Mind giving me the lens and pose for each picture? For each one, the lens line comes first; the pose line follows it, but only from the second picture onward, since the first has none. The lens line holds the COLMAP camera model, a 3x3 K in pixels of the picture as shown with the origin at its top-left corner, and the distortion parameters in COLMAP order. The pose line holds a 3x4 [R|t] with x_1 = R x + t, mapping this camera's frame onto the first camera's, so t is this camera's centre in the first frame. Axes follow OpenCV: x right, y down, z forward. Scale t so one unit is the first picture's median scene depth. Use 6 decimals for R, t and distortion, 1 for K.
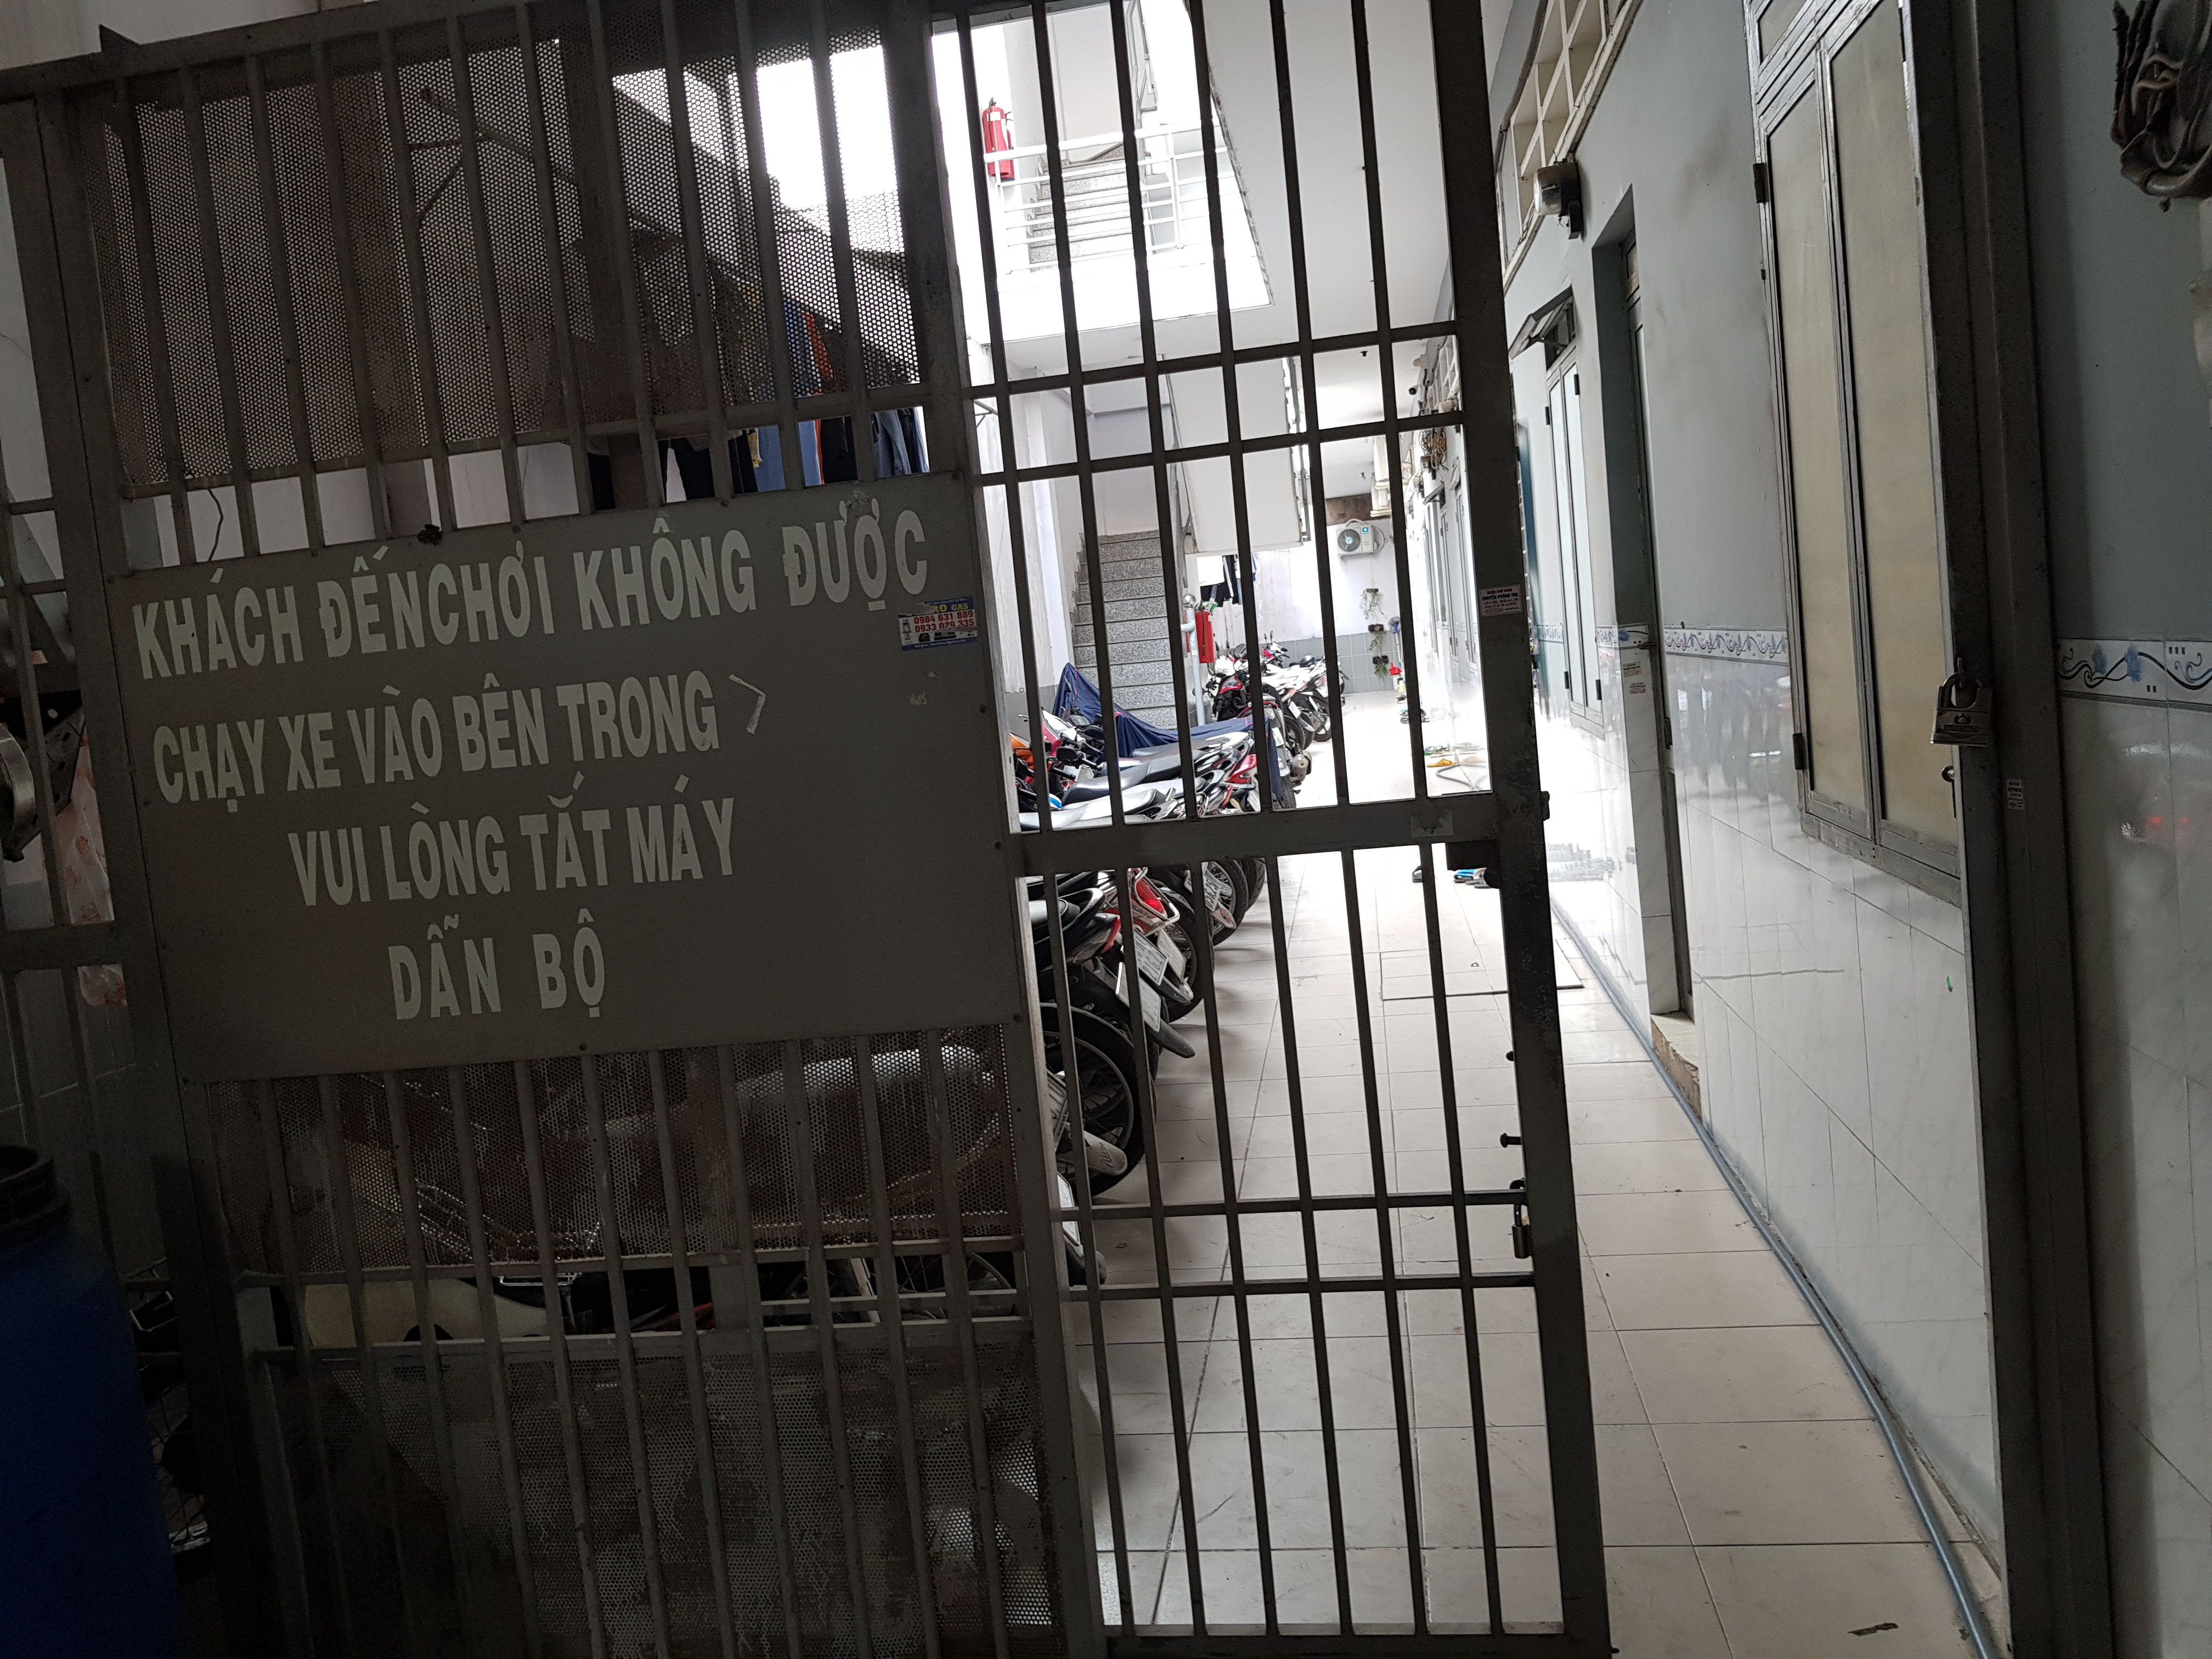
lens RADIAL K [[1696.1, 0, 1116.1], [0, 1696.1, 811.7], [0, 0, 1]] dist [0.046896, -0.053524]
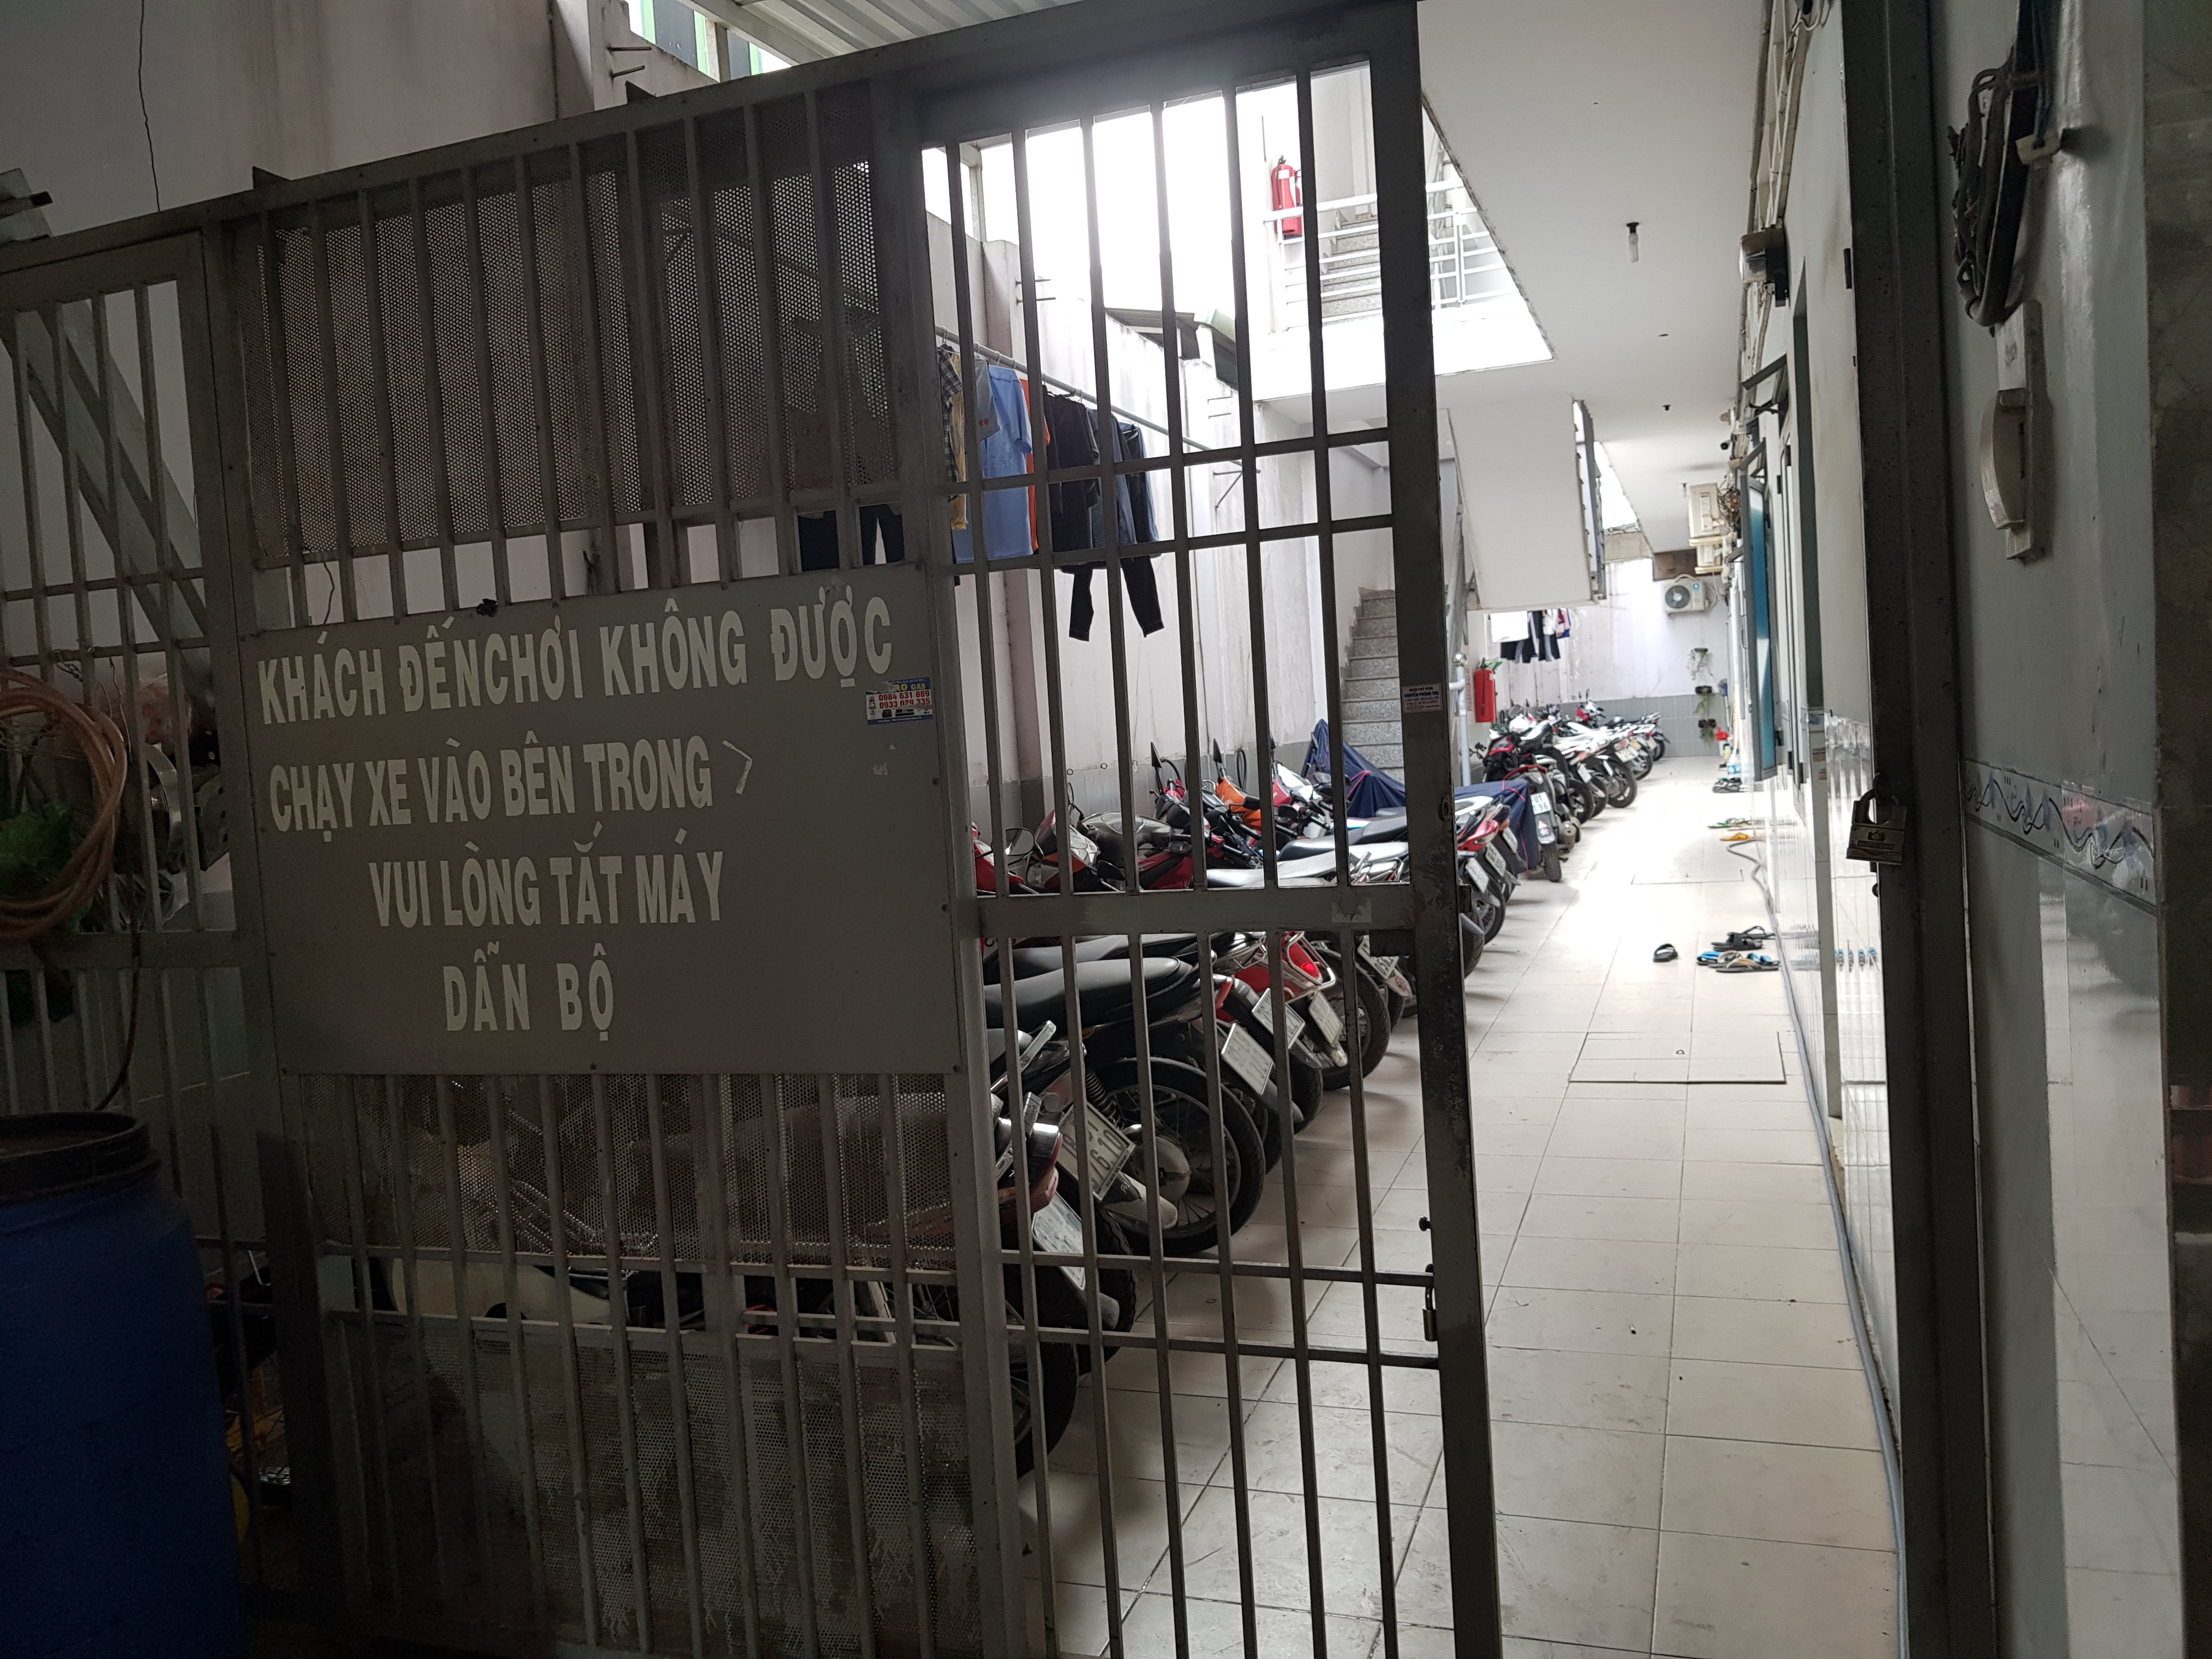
lens RADIAL K [[1696.1, 0, 1096.6], [0, 1696.1, 849.1], [0, 0, 1]] dist [0.046896, -0.053524]
pose [[0.981710, 0.050060, -0.183682, 0.206970], [-0.051295, 0.998682, -0.001978, -0.019093], [0.183341, 0.011364, 0.982984, -0.040789]]
